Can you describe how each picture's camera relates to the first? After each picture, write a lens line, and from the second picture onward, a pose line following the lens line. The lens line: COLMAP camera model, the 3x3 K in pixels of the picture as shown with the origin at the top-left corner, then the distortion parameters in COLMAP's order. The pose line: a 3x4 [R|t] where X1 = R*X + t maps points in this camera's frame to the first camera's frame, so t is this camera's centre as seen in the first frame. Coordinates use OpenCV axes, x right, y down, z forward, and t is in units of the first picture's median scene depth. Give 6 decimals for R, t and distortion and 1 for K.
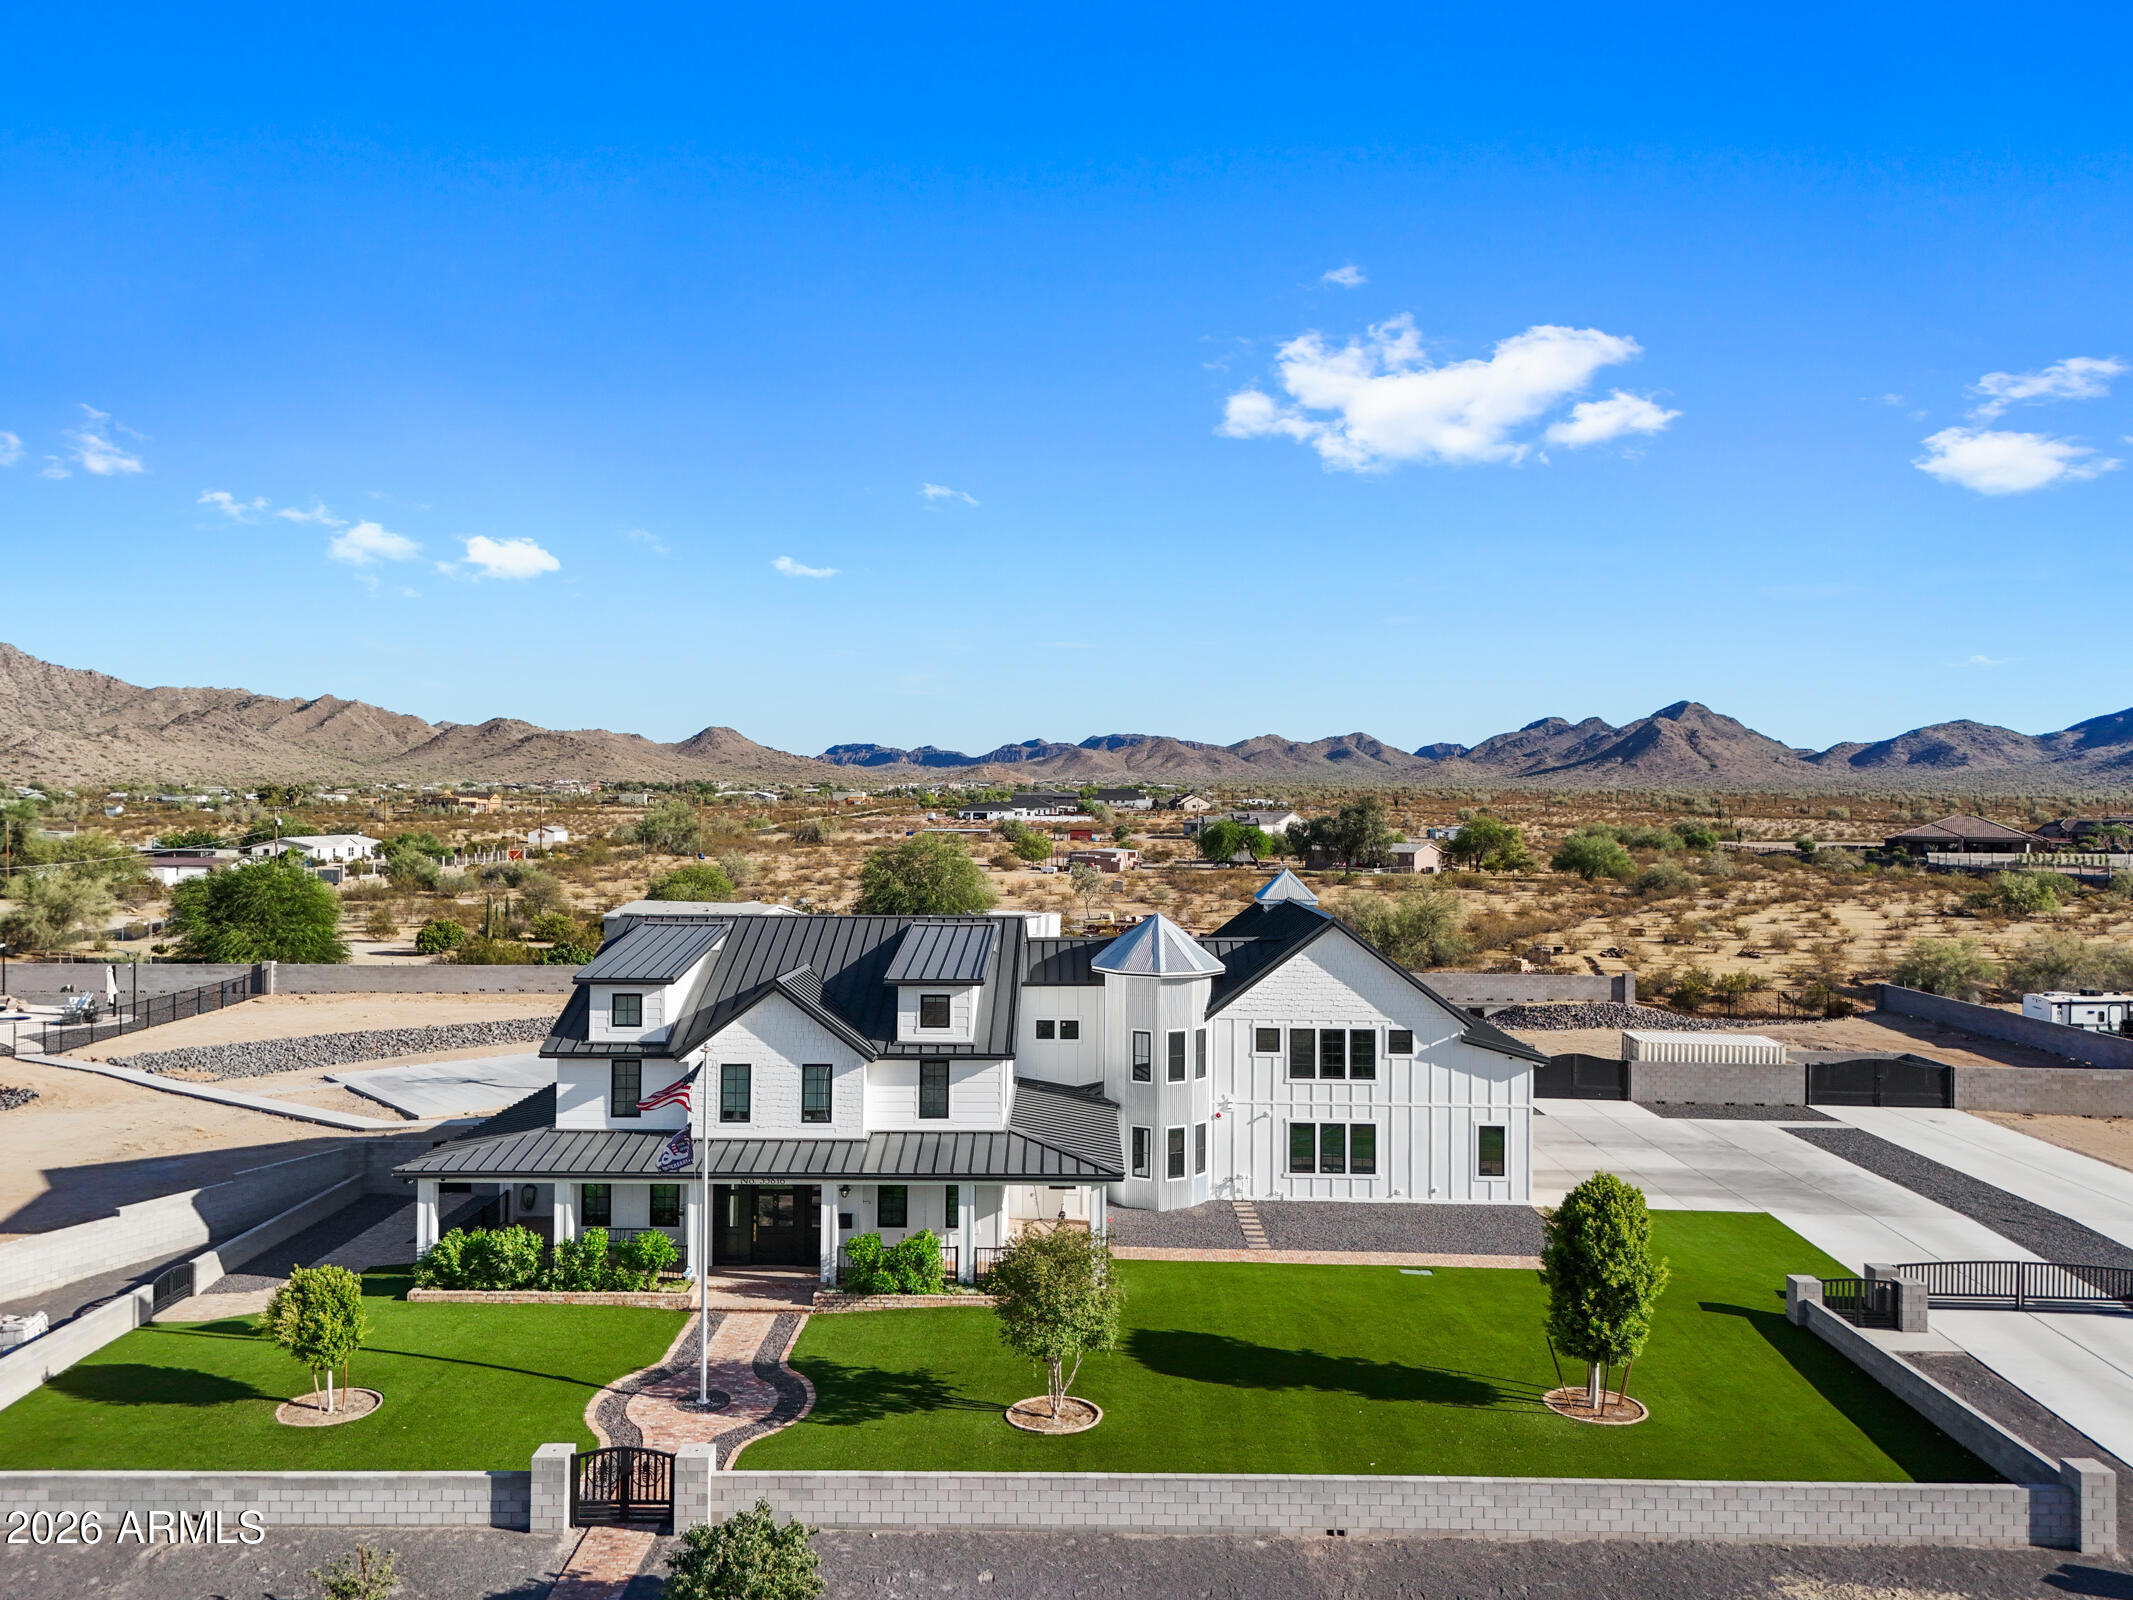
lens RADIAL K [[1599.8, 0, 1062.7], [0, 1599.8, 808.4], [0, 0, 1]] dist [0.065809, -0.052233]
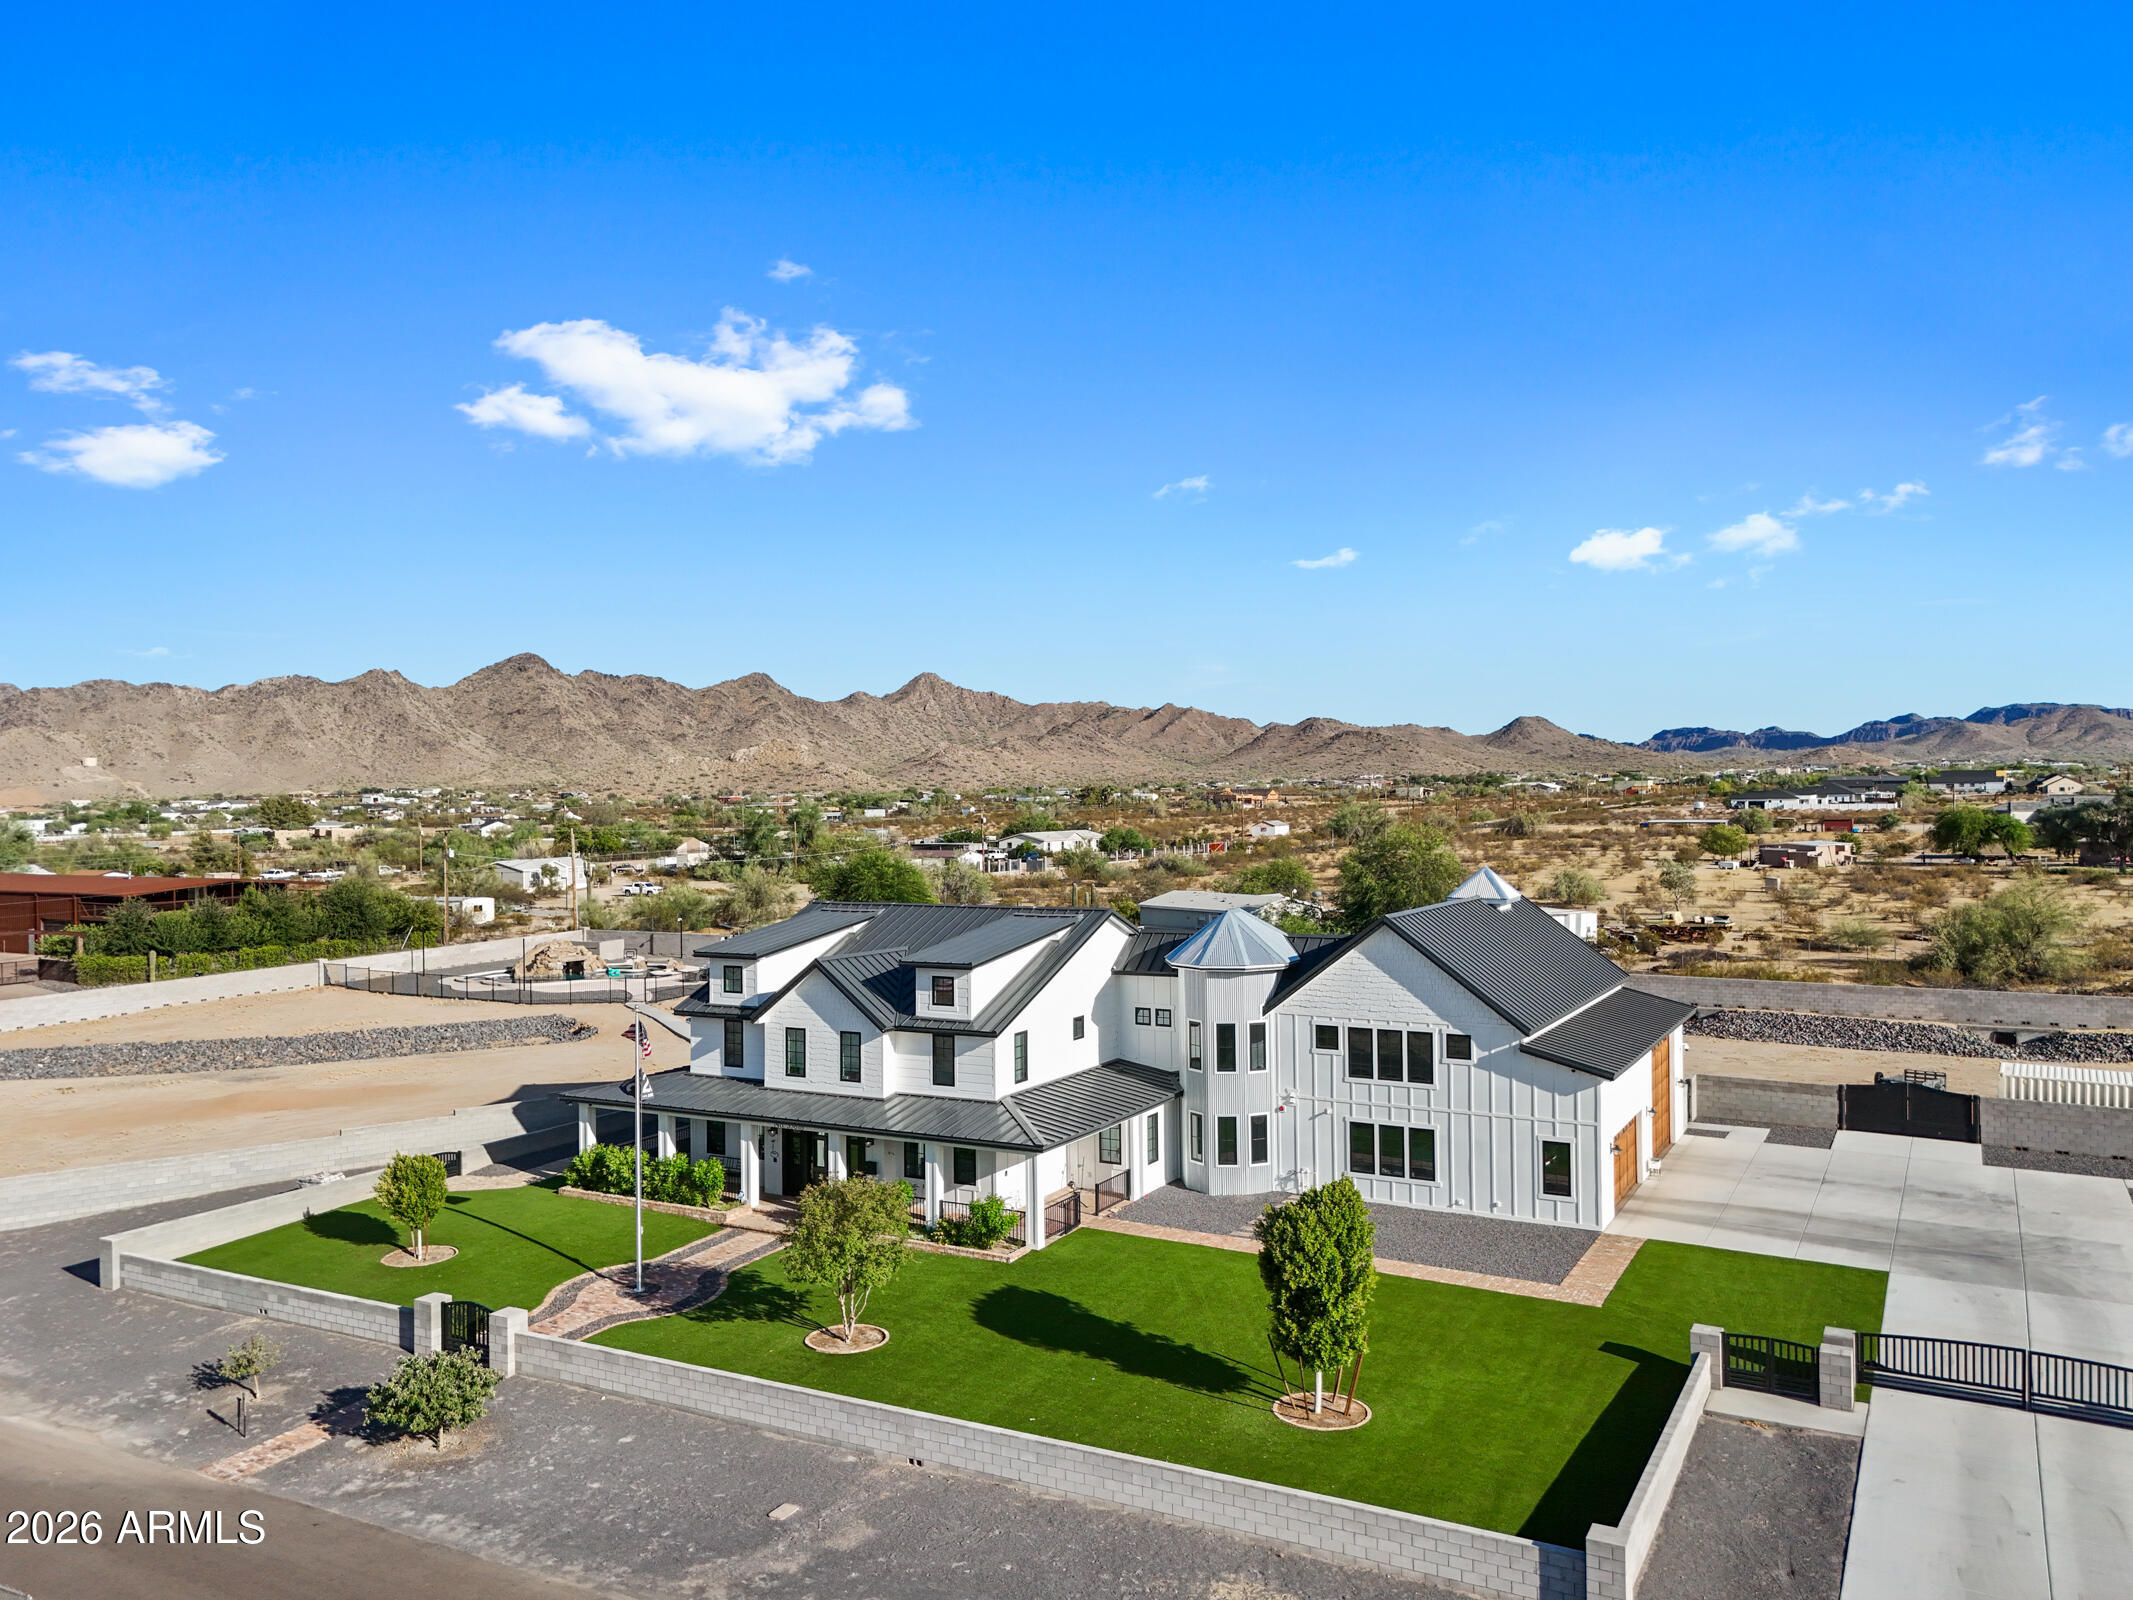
lens RADIAL K [[1599.8, 0, 1062.7], [0, 1599.8, 808.4], [0, 0, 1]] dist [0.065809, -0.052233]
pose [[0.876931, -0.013618, -0.480423, 0.466806], [0.016006, 0.999872, 0.000874, -0.001969], [0.480350, -0.008456, 0.877036, 0.043087]]
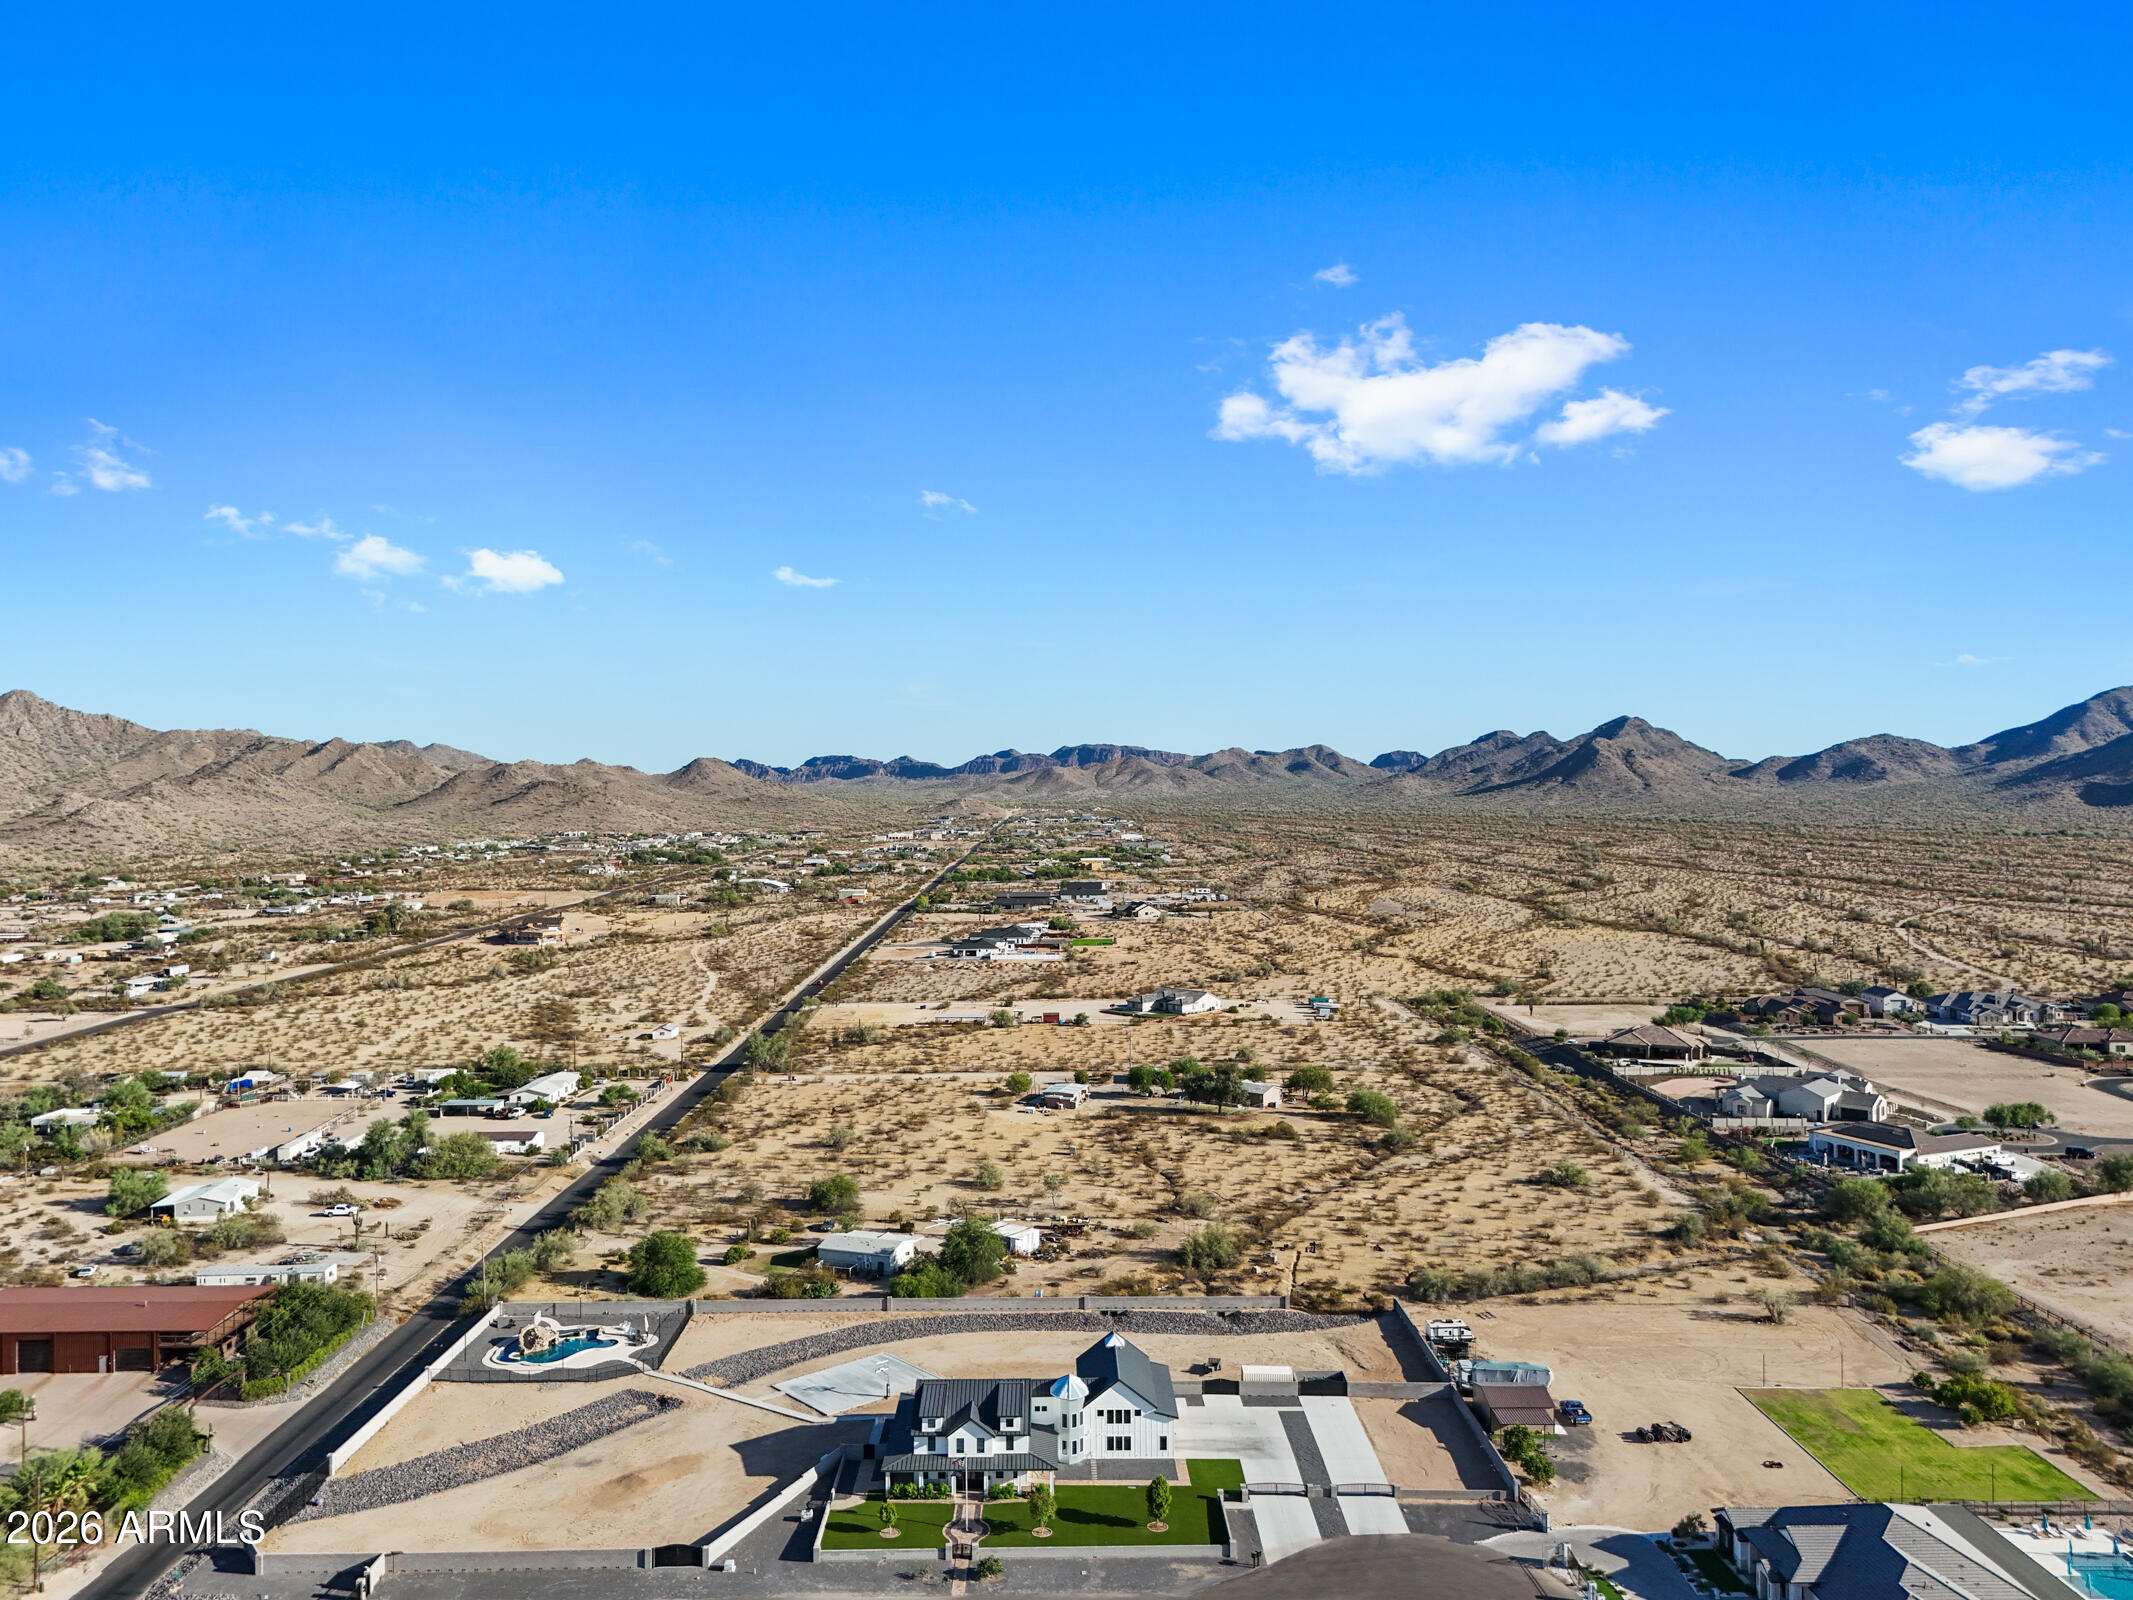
lens RADIAL K [[1576.6, 0, 1062.9], [0, 1576.6, 808.1], [0, 0, 1]] dist [0.061247, -0.046316]
pose [[0.999779, -0.011545, 0.017558, -0.000768], [0.011492, 0.999929, 0.003147, -1.201892], [-0.017594, -0.002945, 0.999841, -2.501604]]
